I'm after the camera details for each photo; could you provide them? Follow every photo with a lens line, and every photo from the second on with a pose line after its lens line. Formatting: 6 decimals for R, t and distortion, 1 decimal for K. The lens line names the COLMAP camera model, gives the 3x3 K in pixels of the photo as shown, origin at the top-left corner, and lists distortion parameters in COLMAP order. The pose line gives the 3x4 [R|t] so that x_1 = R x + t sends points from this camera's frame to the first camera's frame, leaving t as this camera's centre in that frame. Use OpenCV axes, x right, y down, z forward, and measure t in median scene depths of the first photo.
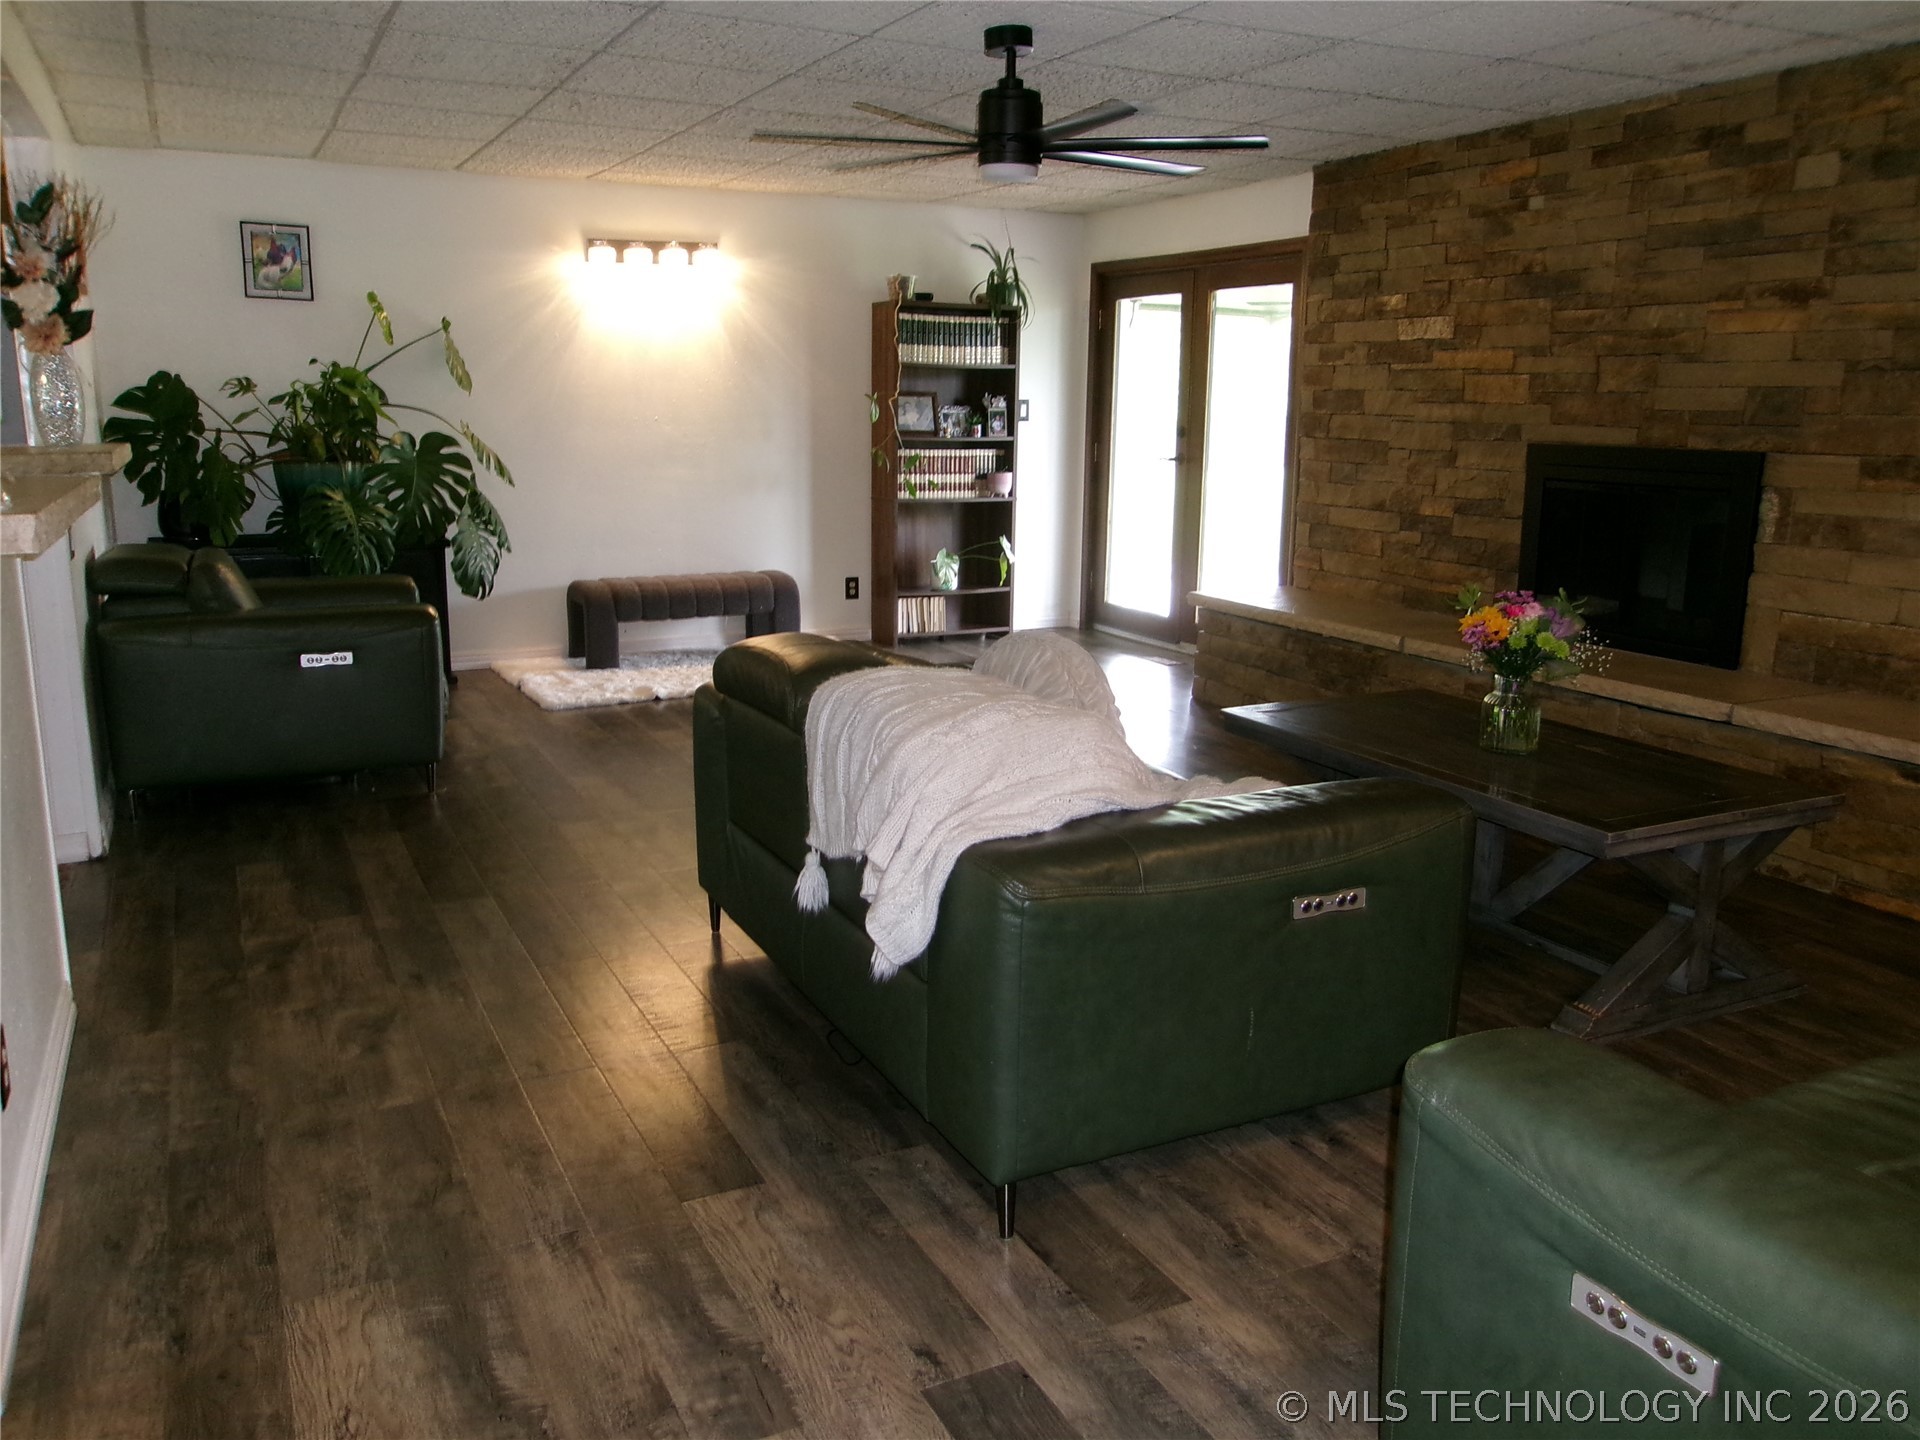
lens RADIAL K [[1495.2, 0, 949.2], [0, 1495.2, 728.2], [0, 0, 1]] dist [-0.021730, 0.041302]
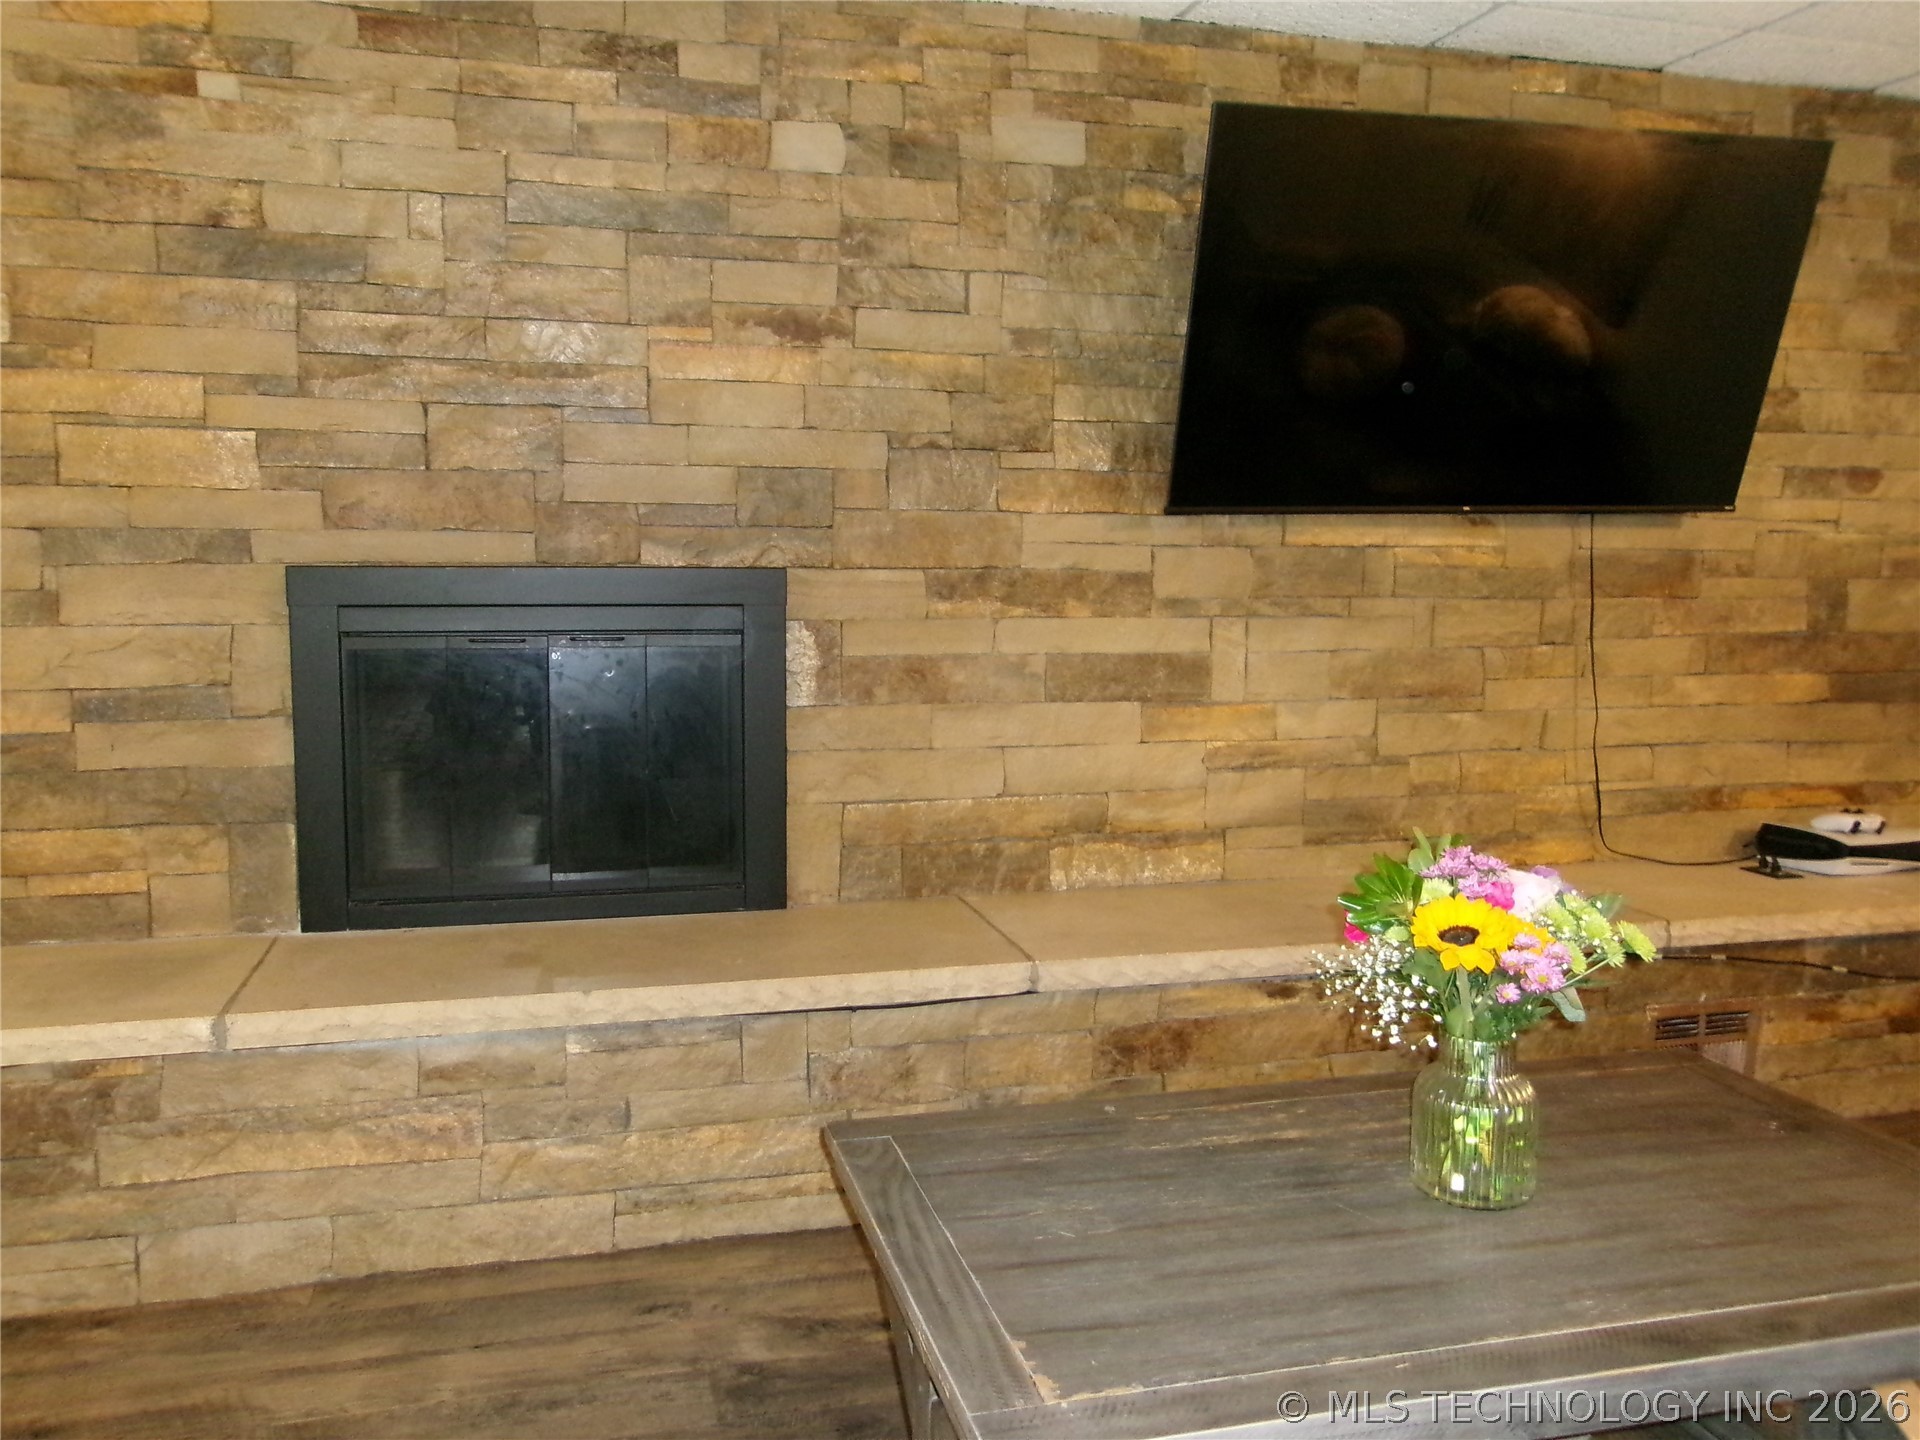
lens RADIAL K [[1495.2, 0, 958.2], [0, 1495.2, 707.2], [0, 0, 1]] dist [-0.021730, 0.041302]
pose [[0.195186, -0.102773, 0.975367, -0.069942], [0.208884, 0.976033, 0.061042, -0.150296], [-0.958264, 0.191824, 0.211976, 0.804468]]
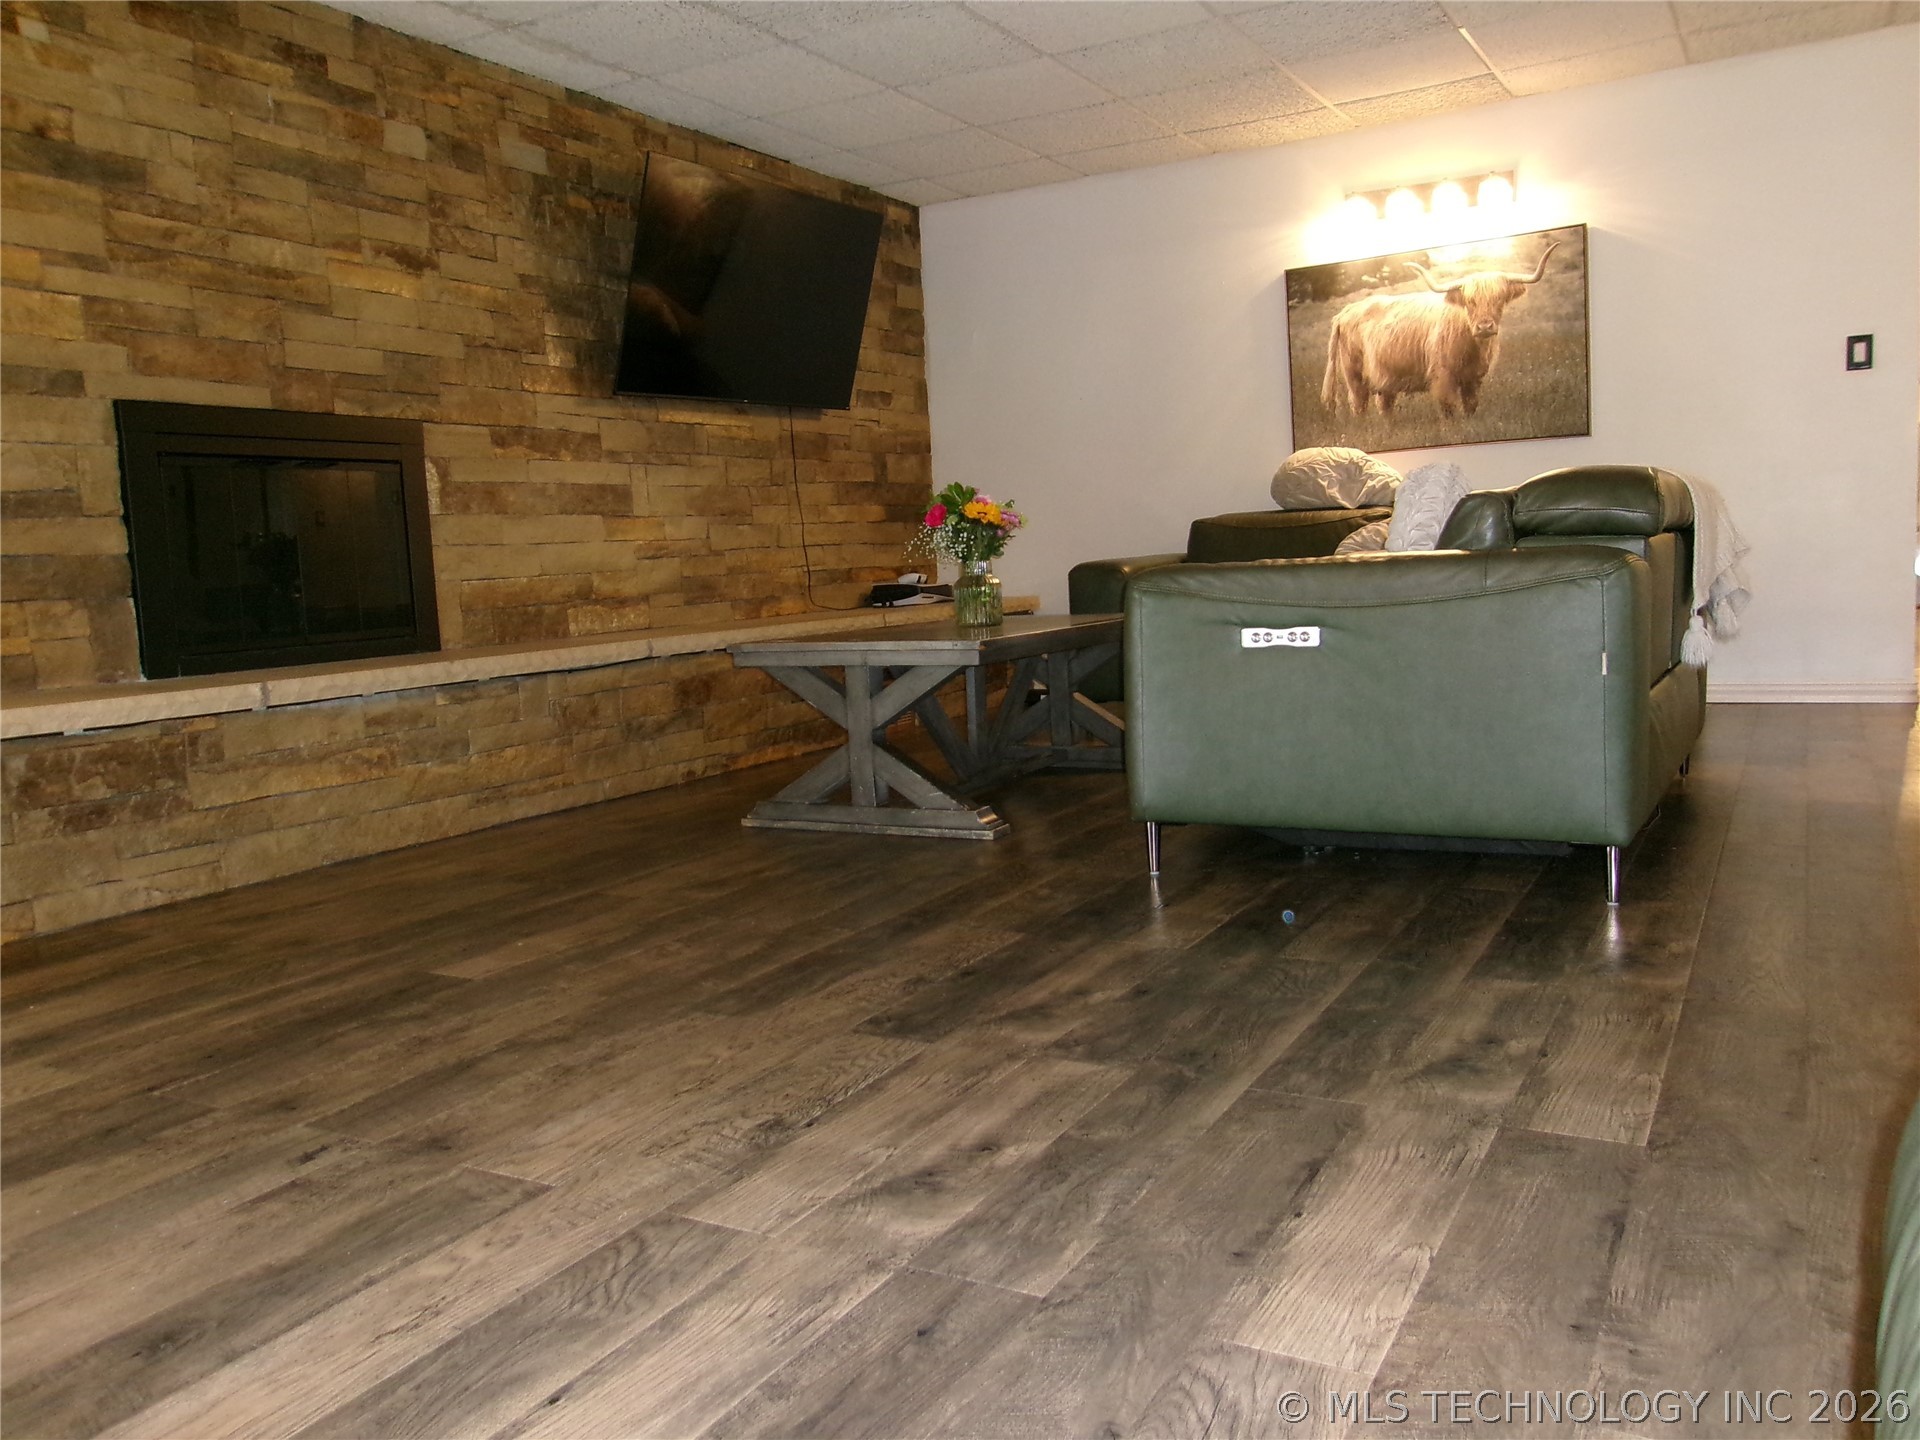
lens RADIAL K [[1495.2, 0, 967.7], [0, 1495.2, 710.8], [0, 0, 1]] dist [-0.021730, 0.041302]
pose [[-0.565624, -0.064353, 0.822149, -0.449286], [0.226569, 0.946459, 0.229959, -0.148660], [-0.792929, 0.316344, -0.520759, 1.276475]]
